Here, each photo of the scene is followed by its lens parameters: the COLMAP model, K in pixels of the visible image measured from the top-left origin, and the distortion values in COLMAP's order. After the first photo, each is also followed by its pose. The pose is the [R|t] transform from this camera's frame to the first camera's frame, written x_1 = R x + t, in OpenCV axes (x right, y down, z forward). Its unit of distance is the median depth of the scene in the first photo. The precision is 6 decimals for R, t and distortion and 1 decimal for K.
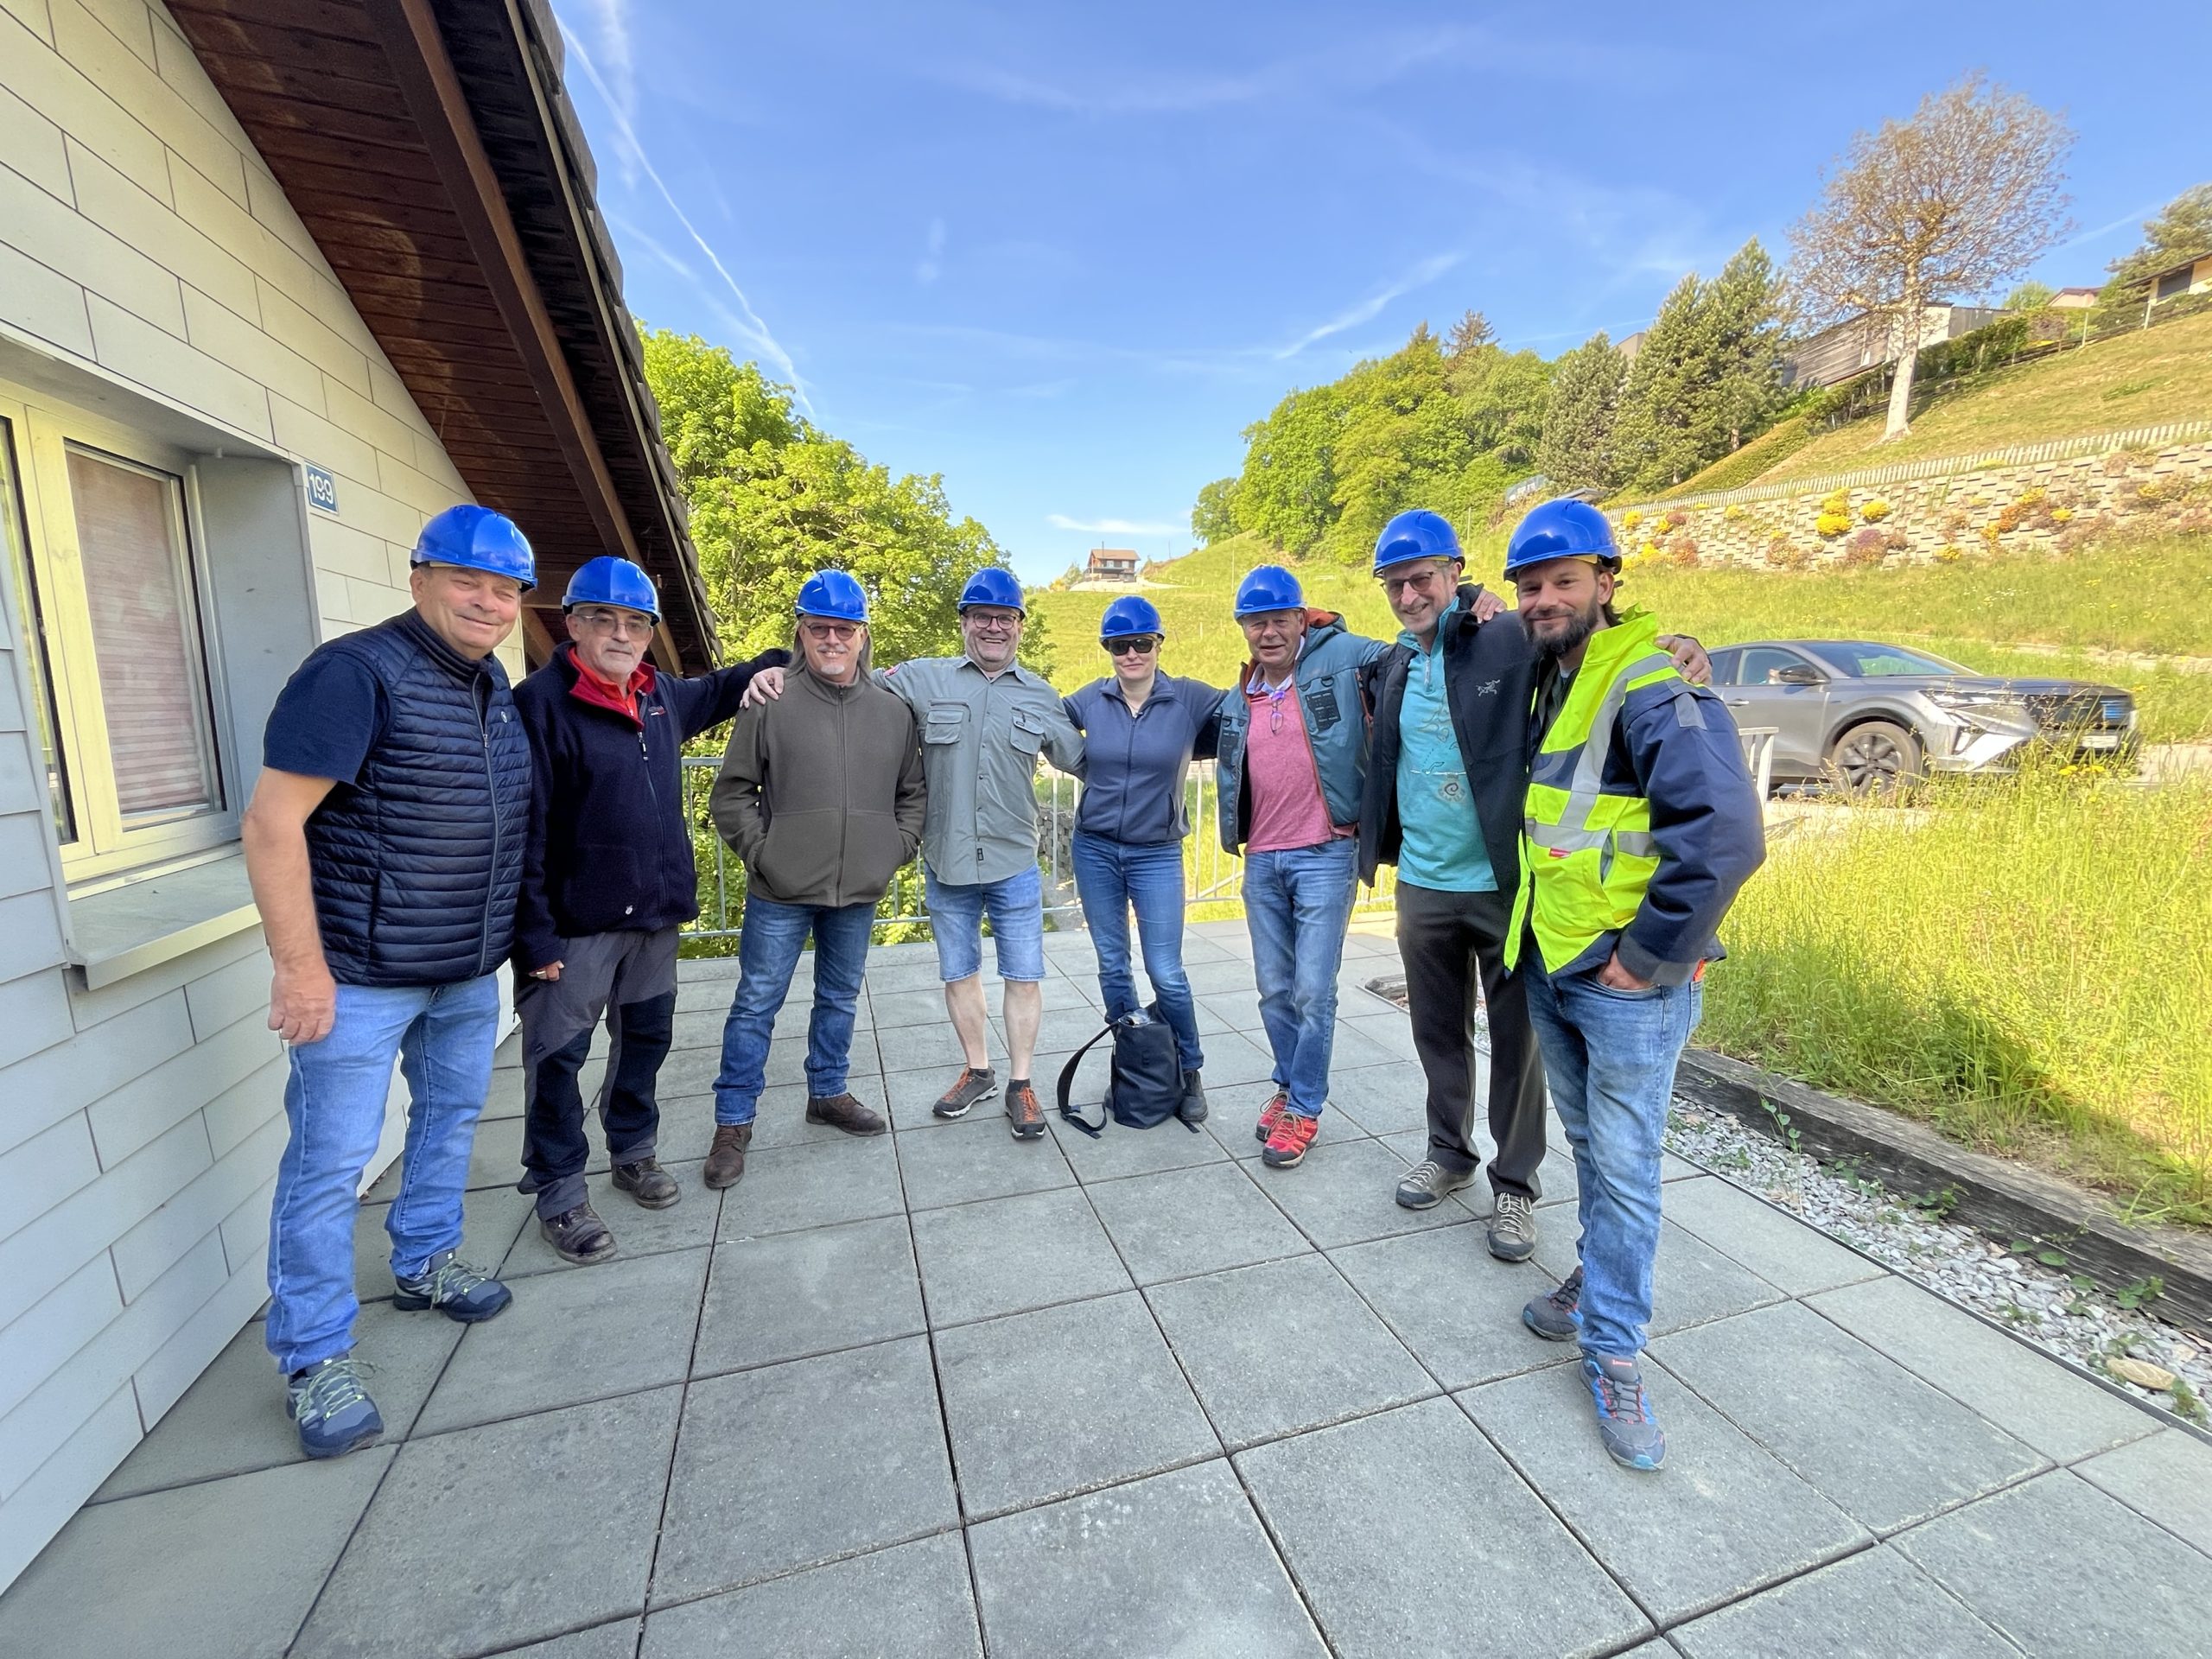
lens RADIAL K [[893.4, 0, 1113.1], [0, 893.4, 820.4], [0, 0, 1]] dist [-0.003067, -0.000379]
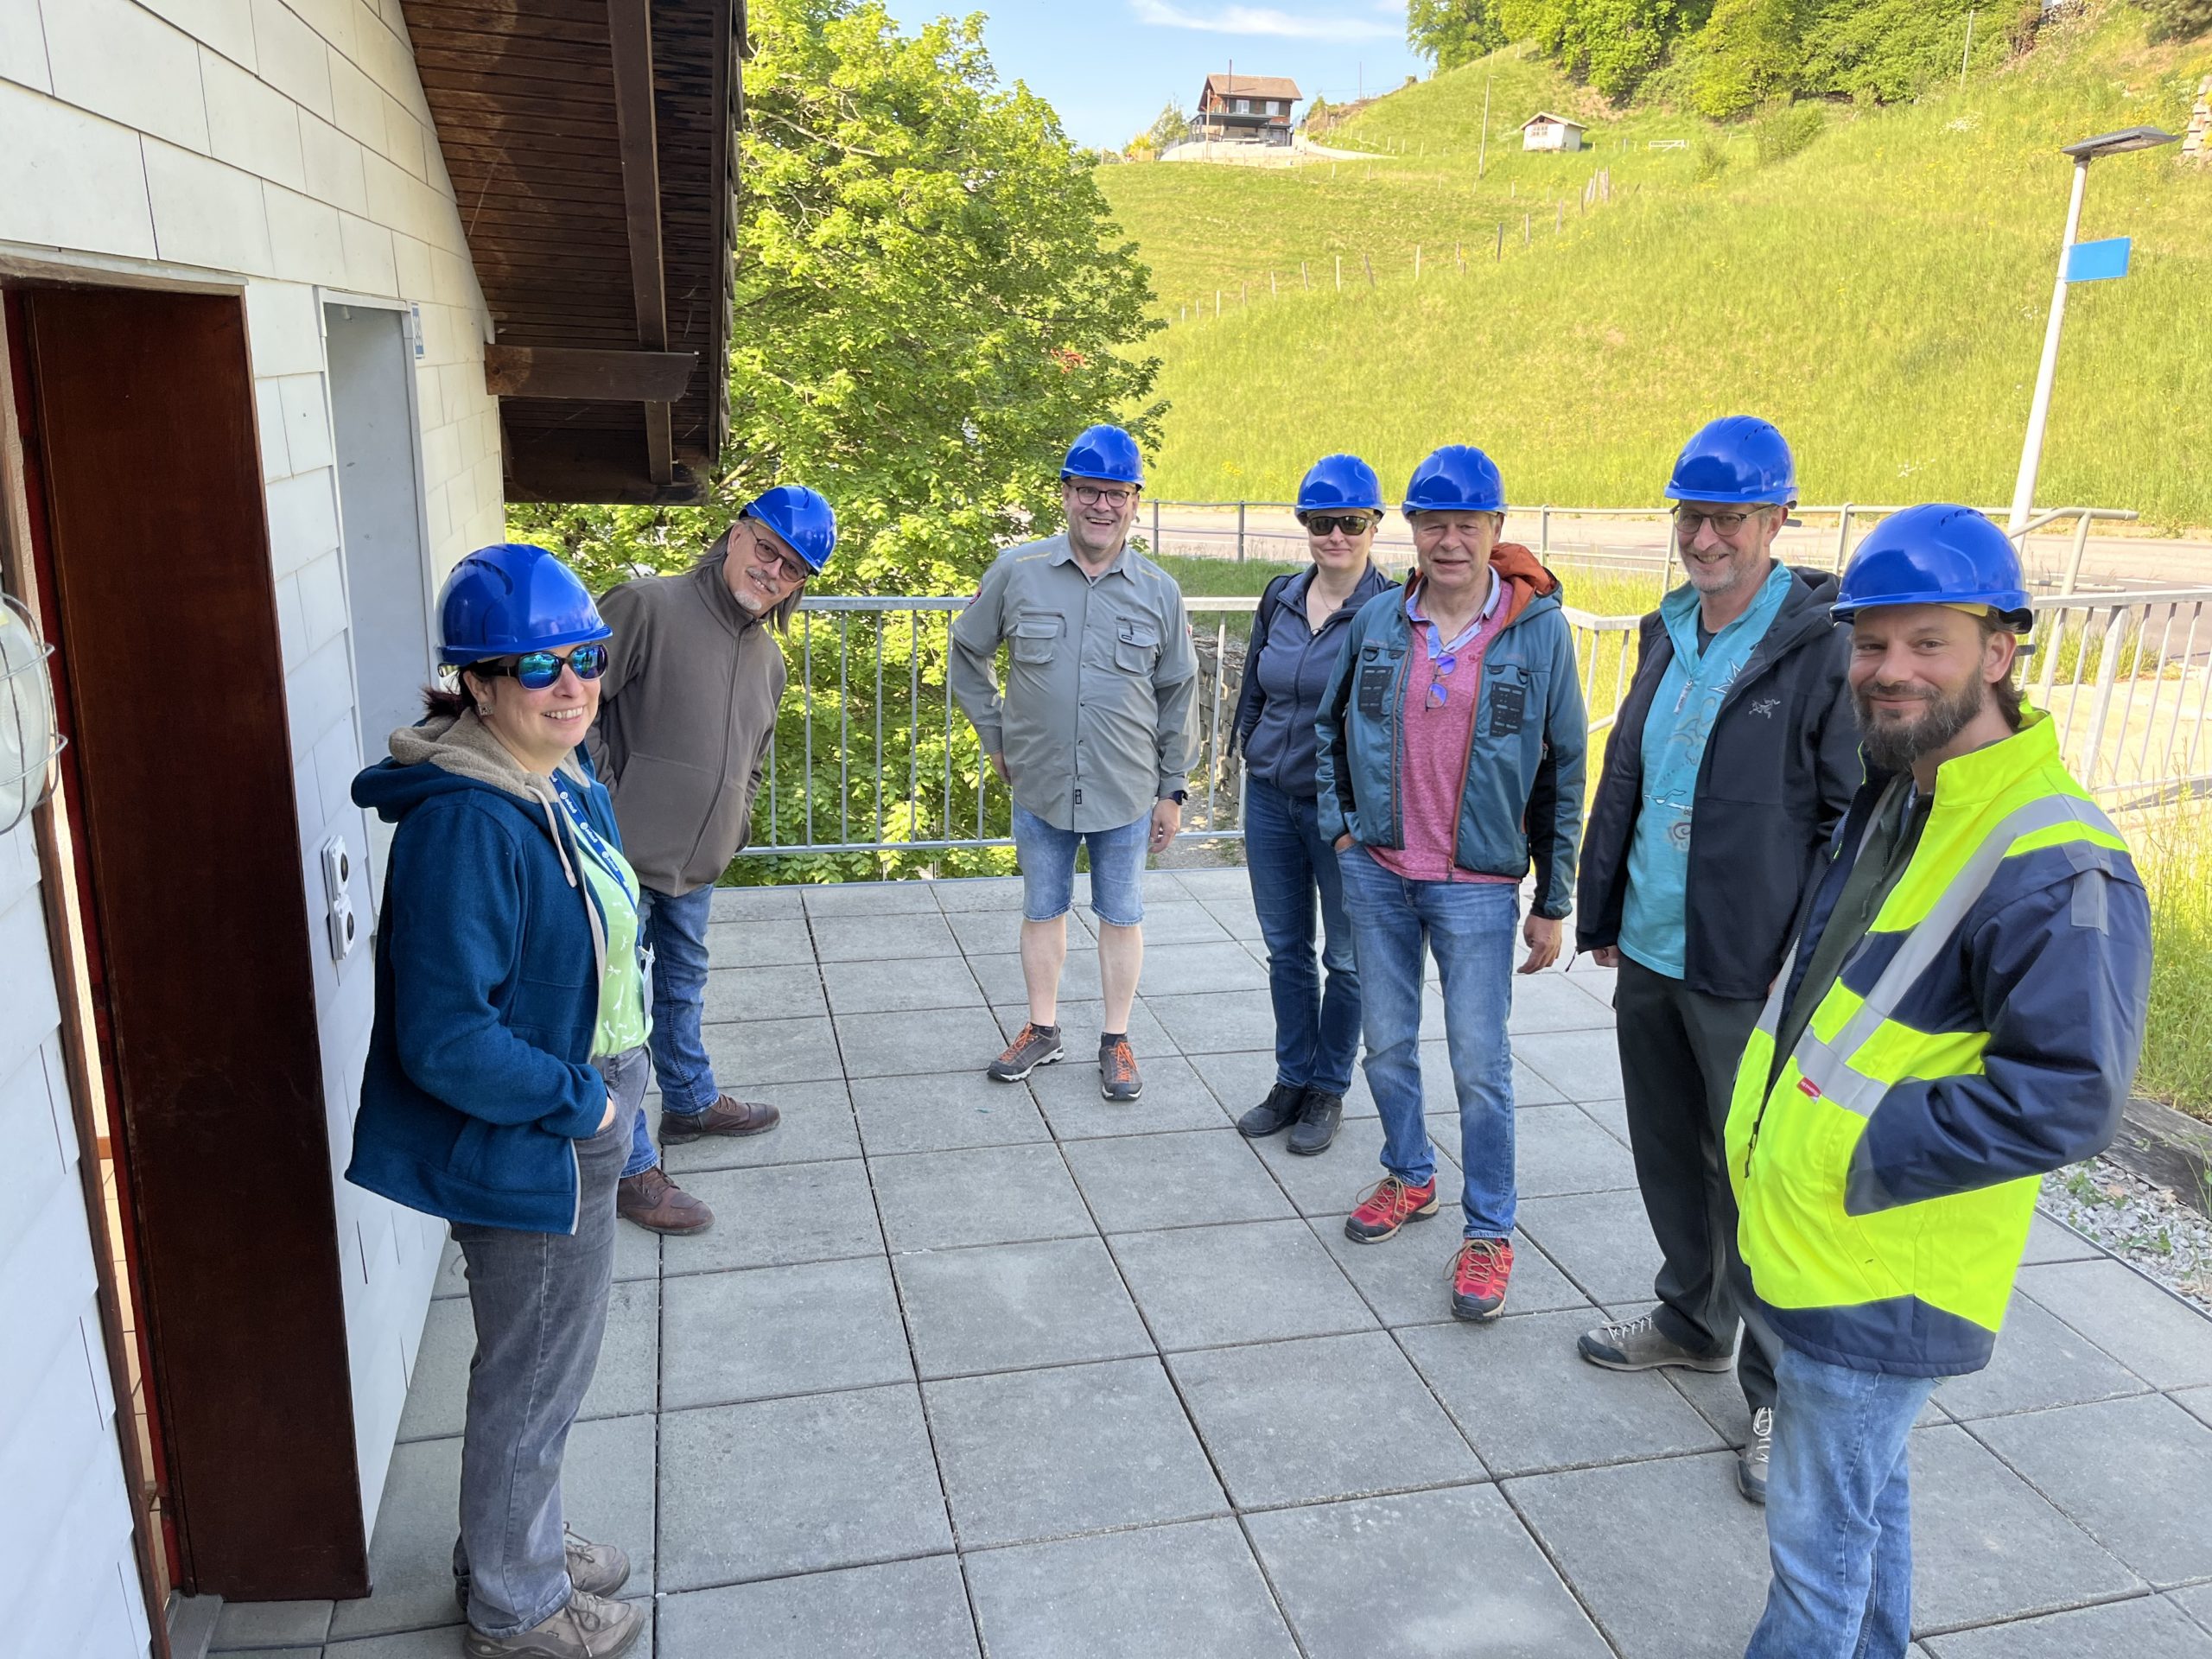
lens RADIAL K [[1683.4, 0, 1106.0], [0, 1683.4, 829.5], [0, 0, 1]] dist [0.045072, -0.062322]
pose [[0.997253, 0.047629, -0.056724, -0.166505], [-0.039483, 0.989791, 0.136947, -0.169167], [0.062667, -0.134331, 0.988953, -0.563536]]
